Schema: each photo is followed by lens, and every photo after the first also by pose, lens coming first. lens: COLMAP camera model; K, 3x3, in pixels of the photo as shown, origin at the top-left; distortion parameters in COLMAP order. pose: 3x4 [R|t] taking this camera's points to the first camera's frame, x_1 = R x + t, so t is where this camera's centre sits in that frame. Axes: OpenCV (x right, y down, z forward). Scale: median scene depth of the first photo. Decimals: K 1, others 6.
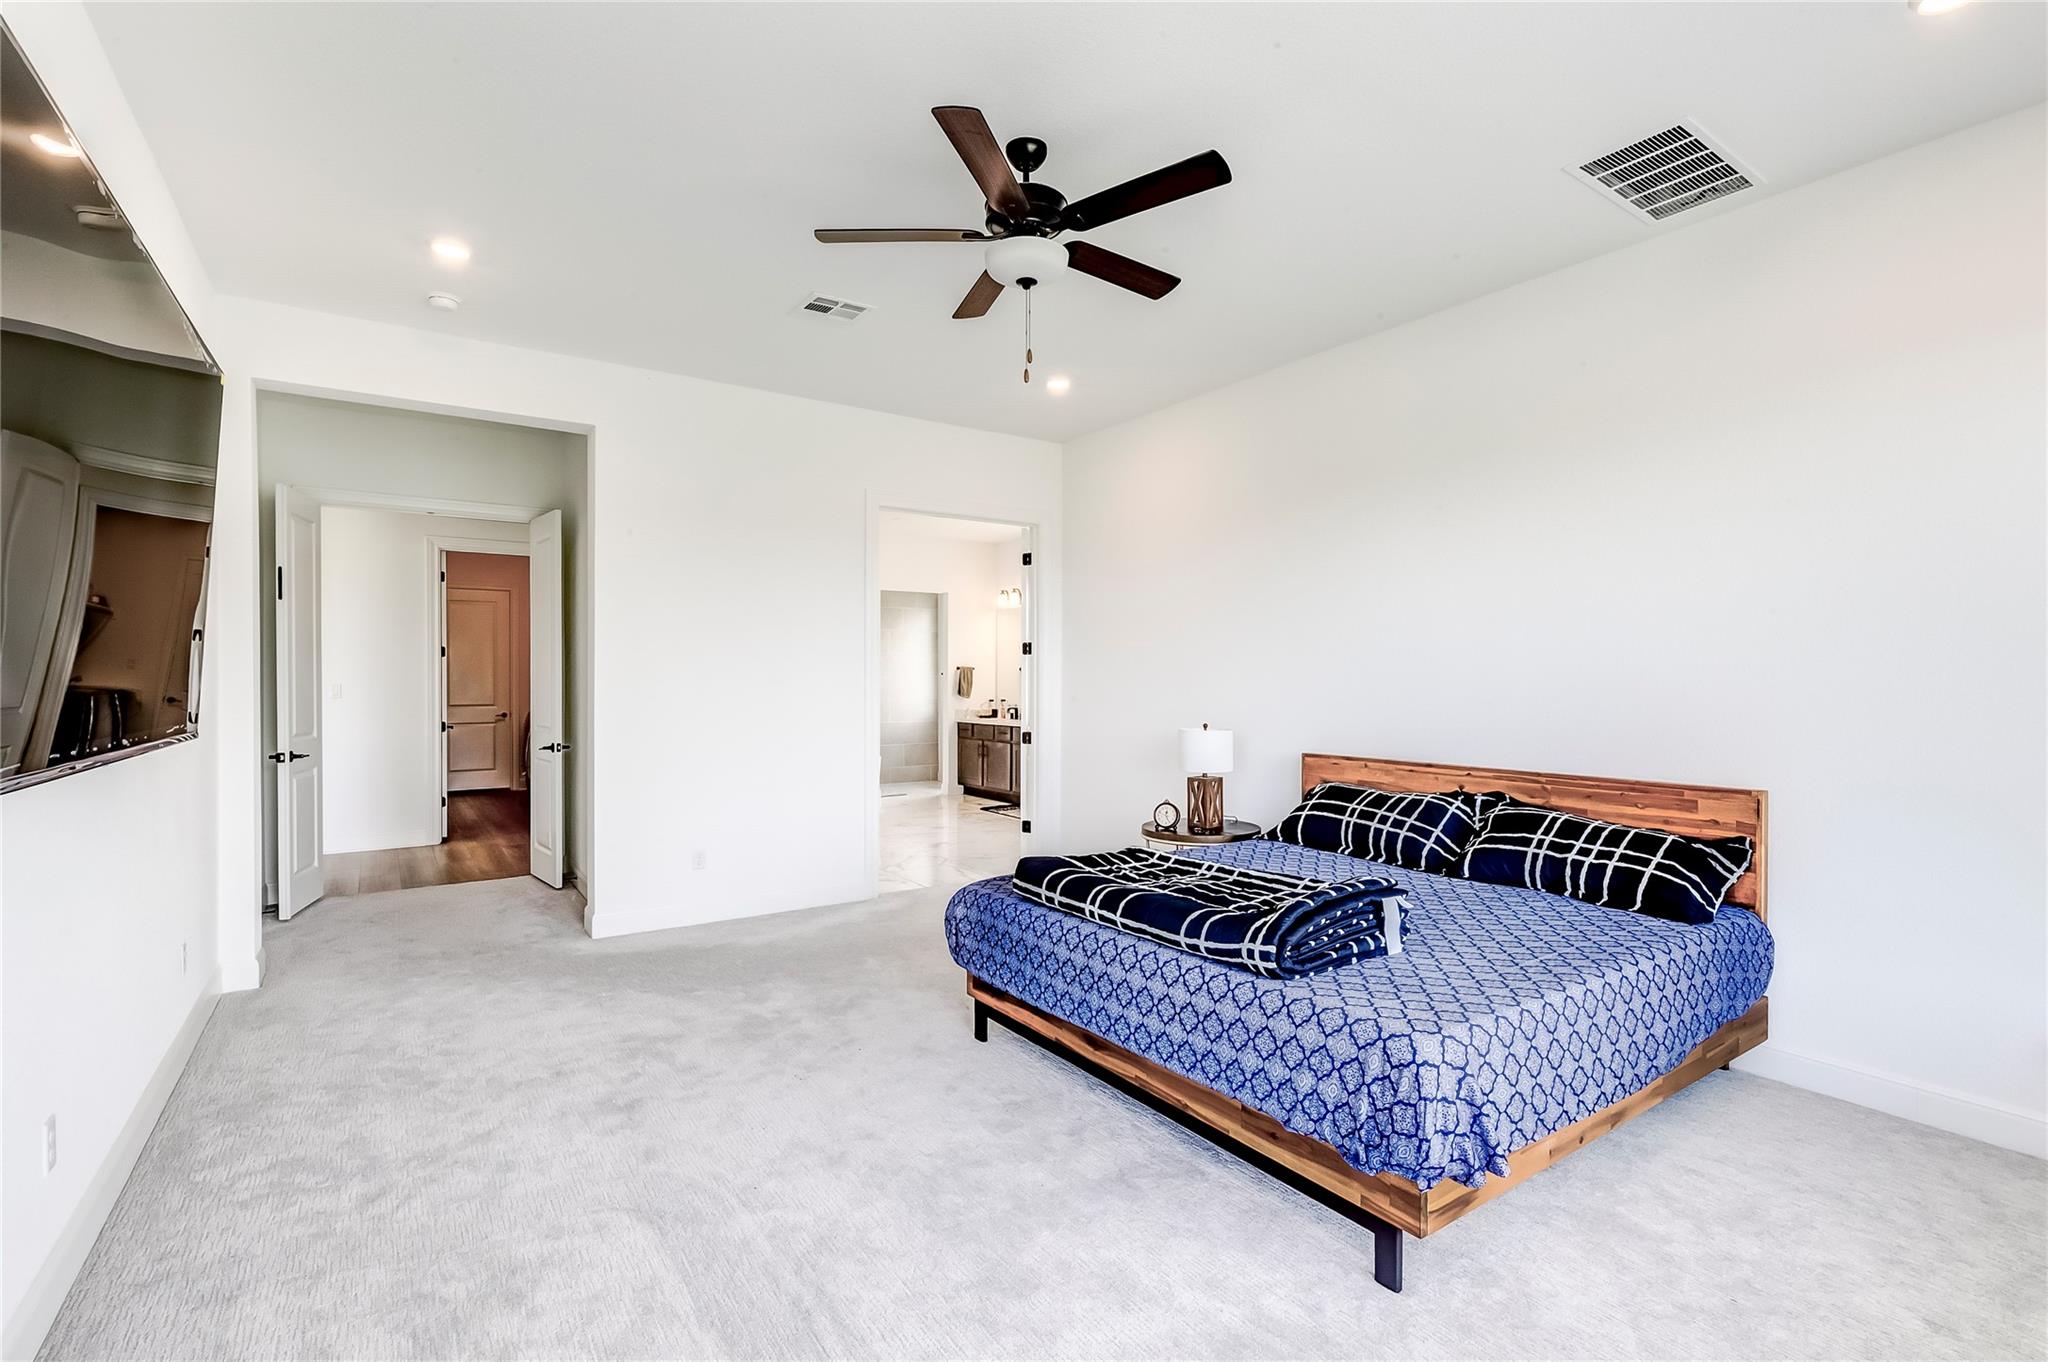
lens RADIAL K [[934.7, 0, 1021.8], [0, 934.7, 674.6], [0, 0, 1]] dist [0.002608, -0.000131]
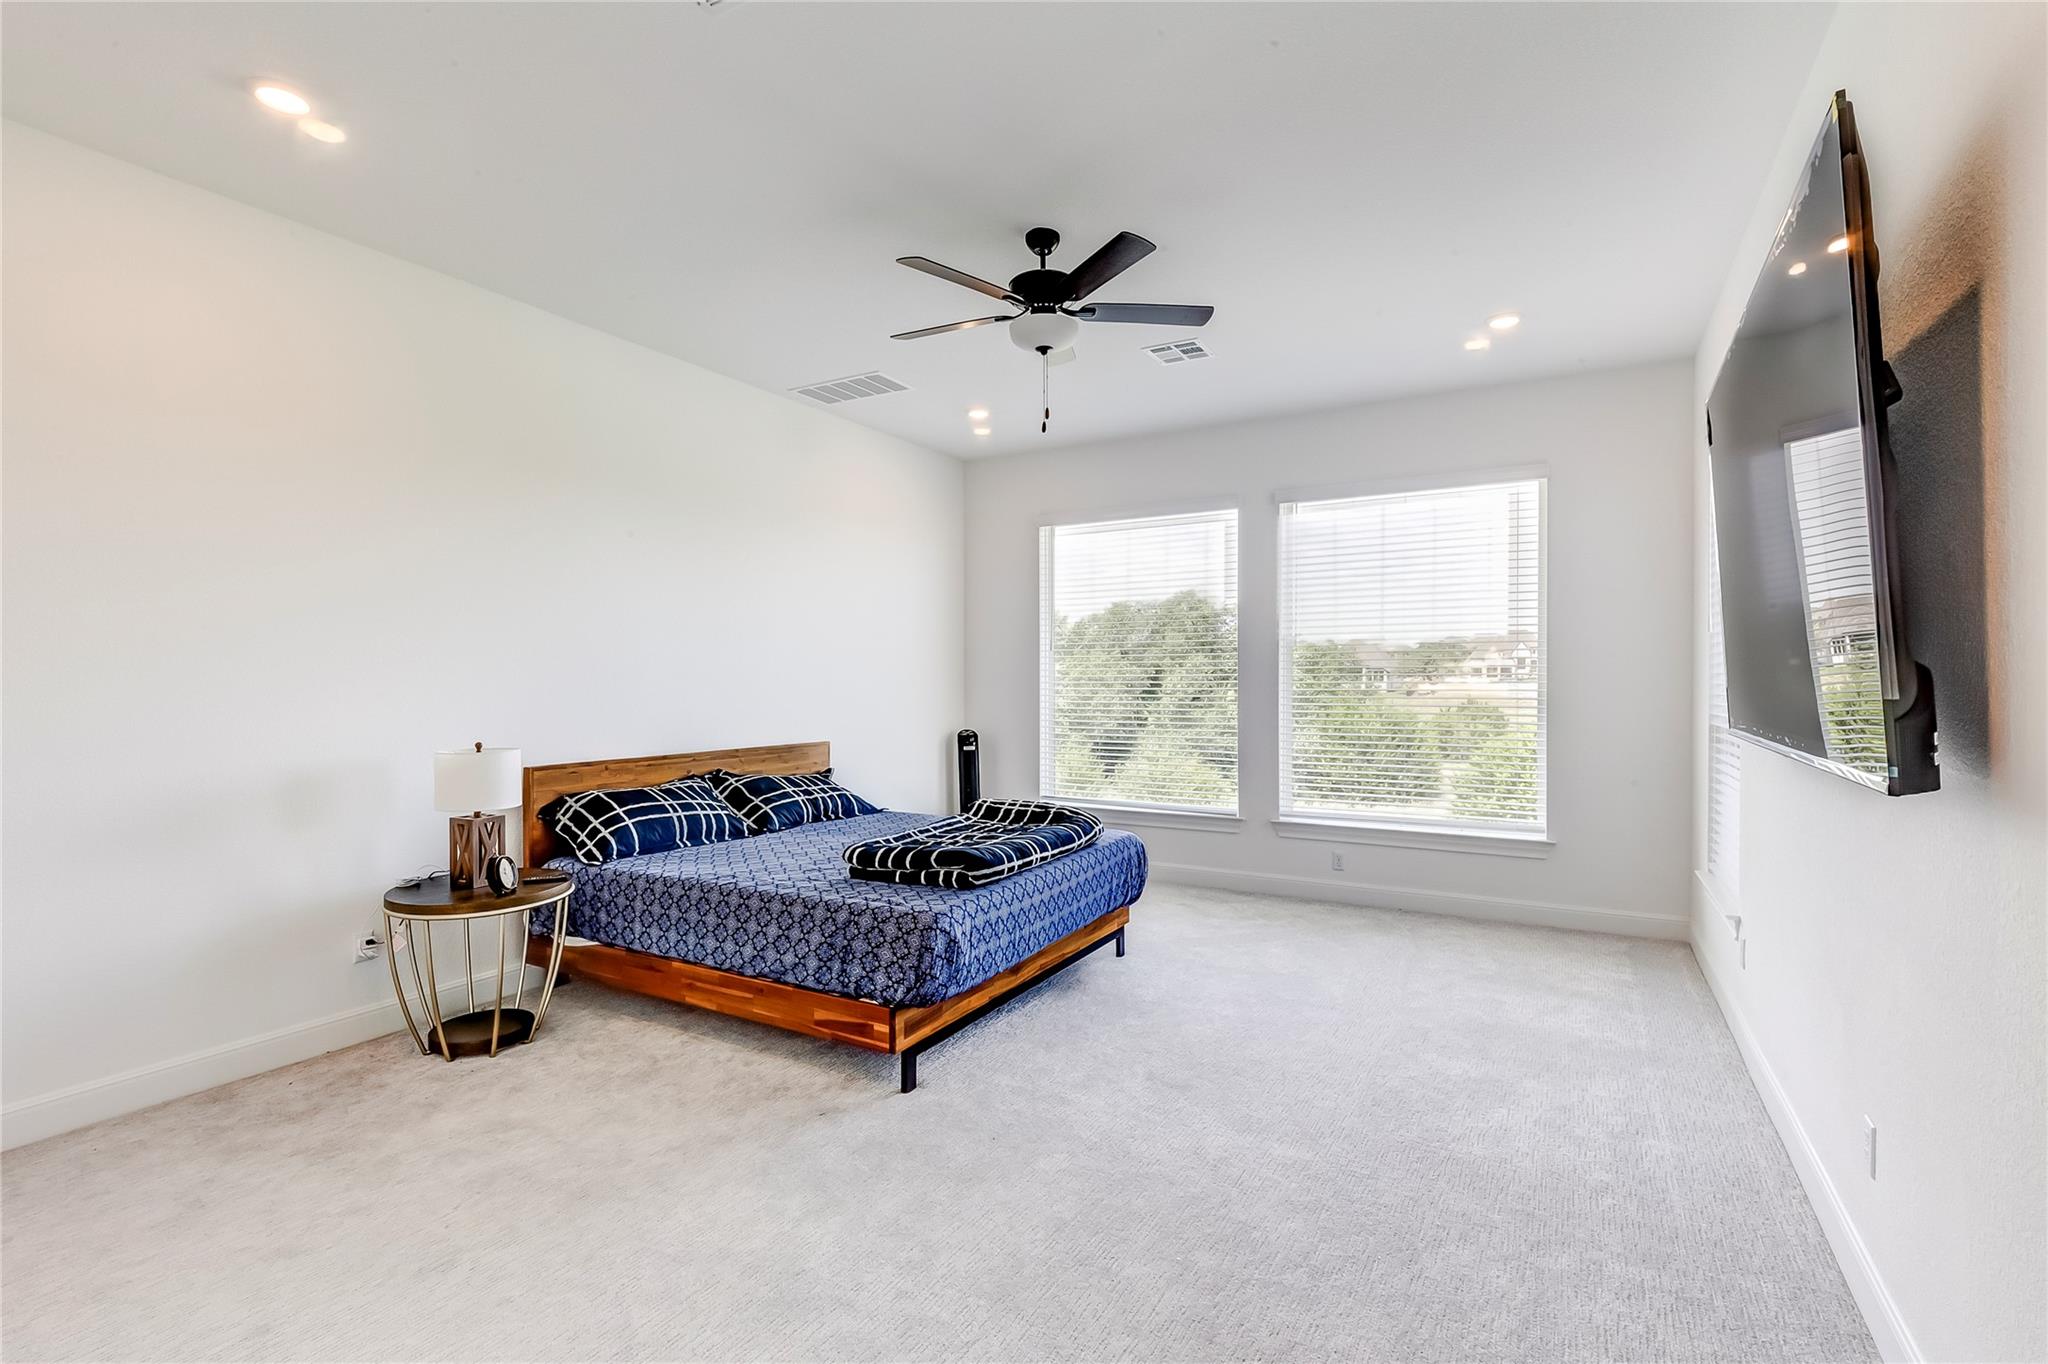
lens RADIAL K [[934.7, 0, 1021.8], [0, 934.7, 675.6], [0, 0, 1]] dist [0.002608, -0.000131]
pose [[-0.436932, 0.003918, 0.899486, -0.815207], [-0.001095, 0.999987, -0.004887, 0.003485], [-0.899494, -0.003120, -0.436922, 1.191099]]
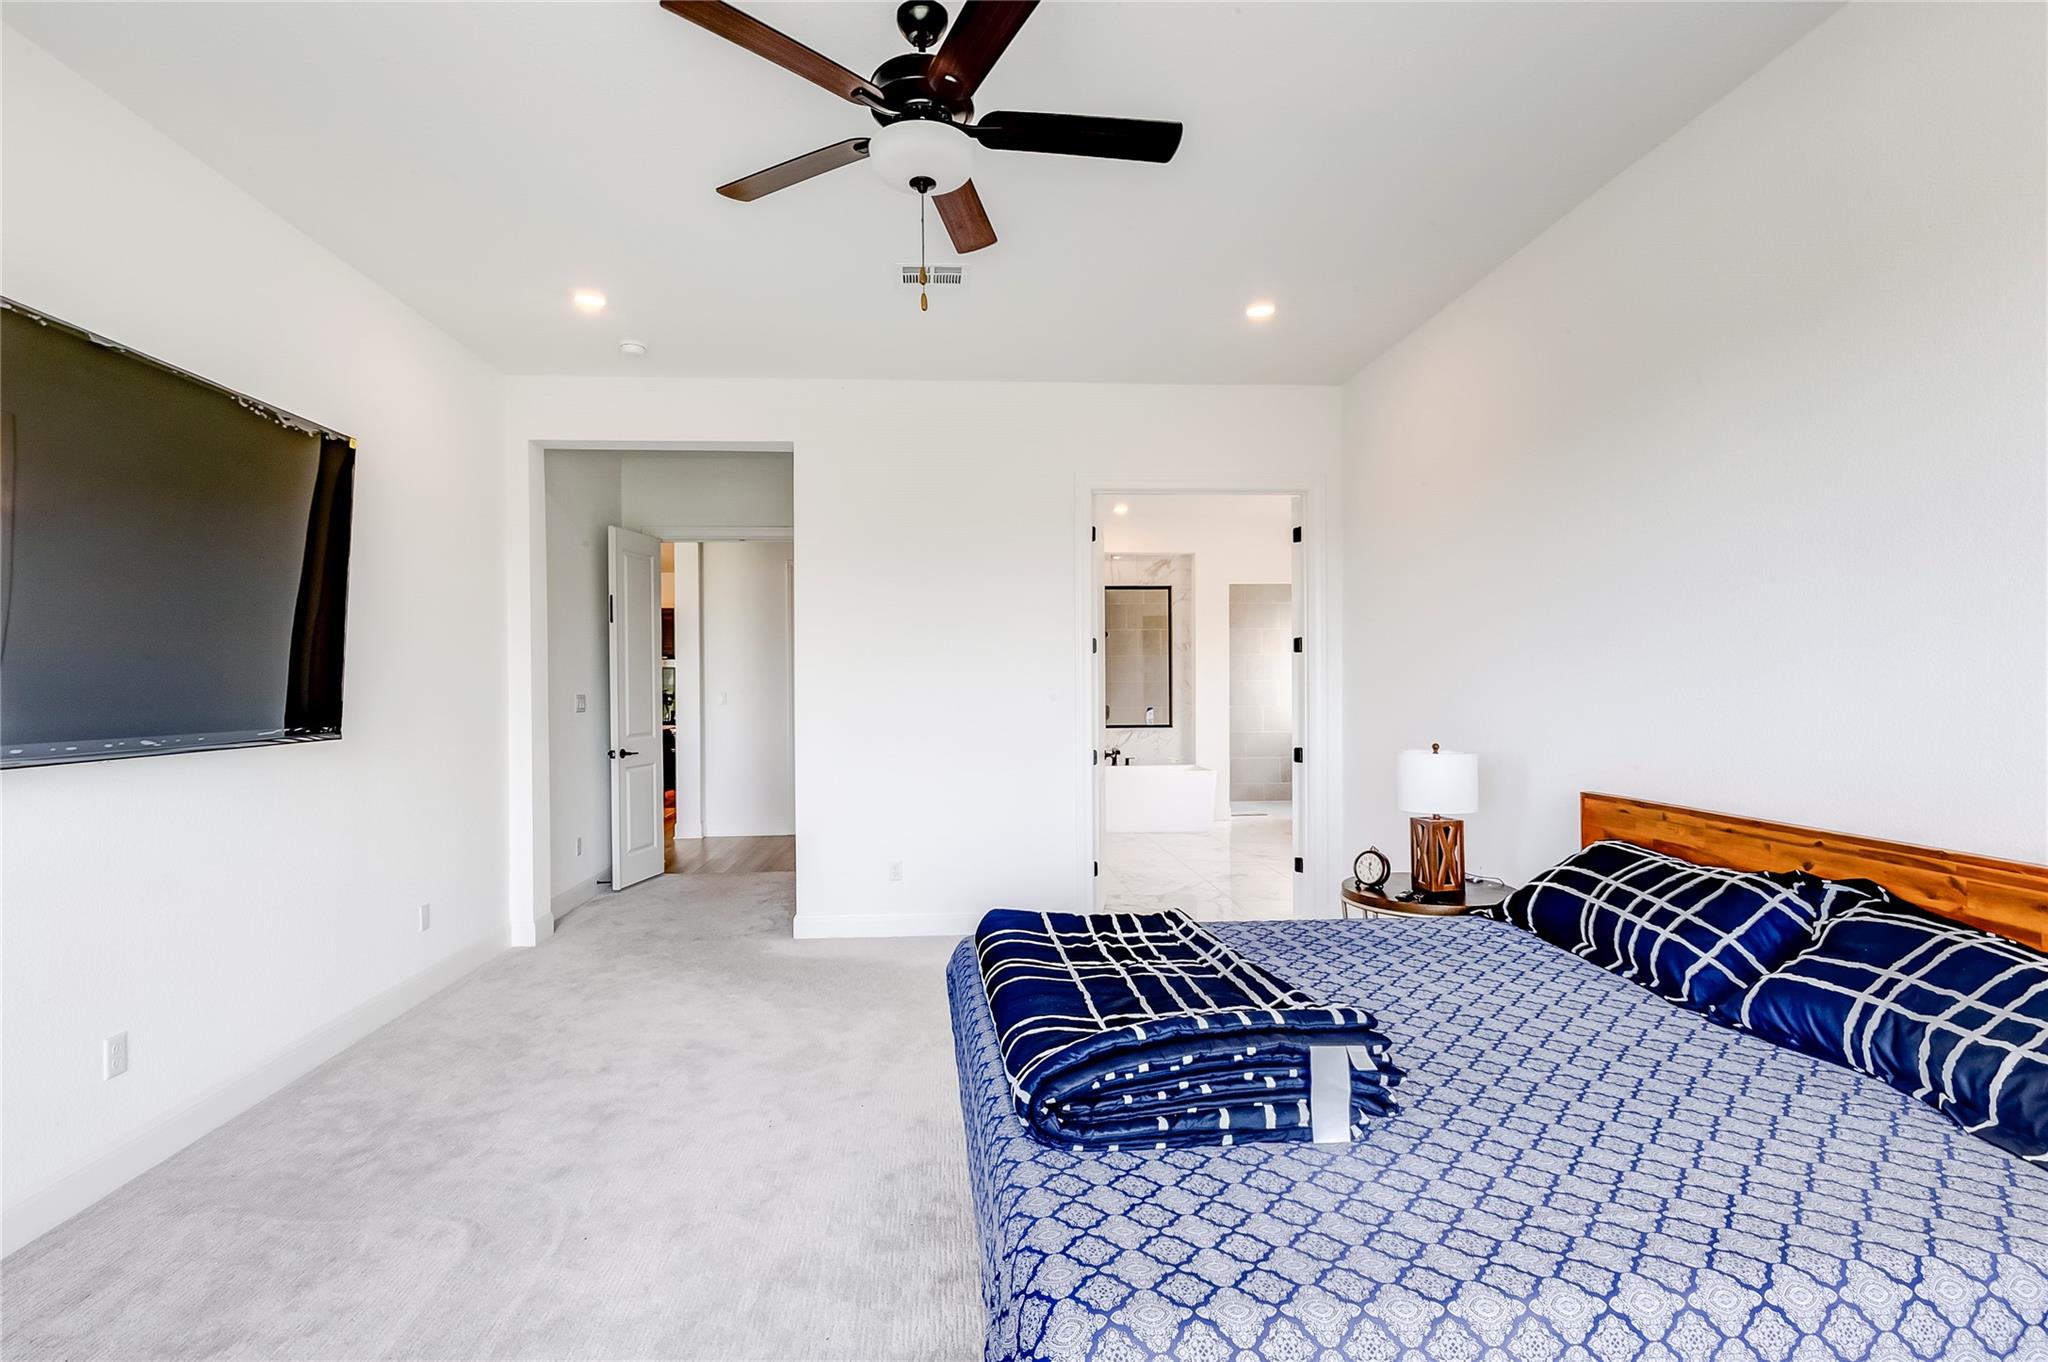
lens RADIAL K [[970.3, 0, 1024.0], [0, 970.3, 681.0], [0, 0, 1]] dist [0.001195, 0.000177]
pose [[0.862339, -0.010036, -0.506231, 0.378540], [0.010968, 0.999939, -0.001140, 0.002741], [0.506212, -0.004569, 0.862397, 0.257902]]
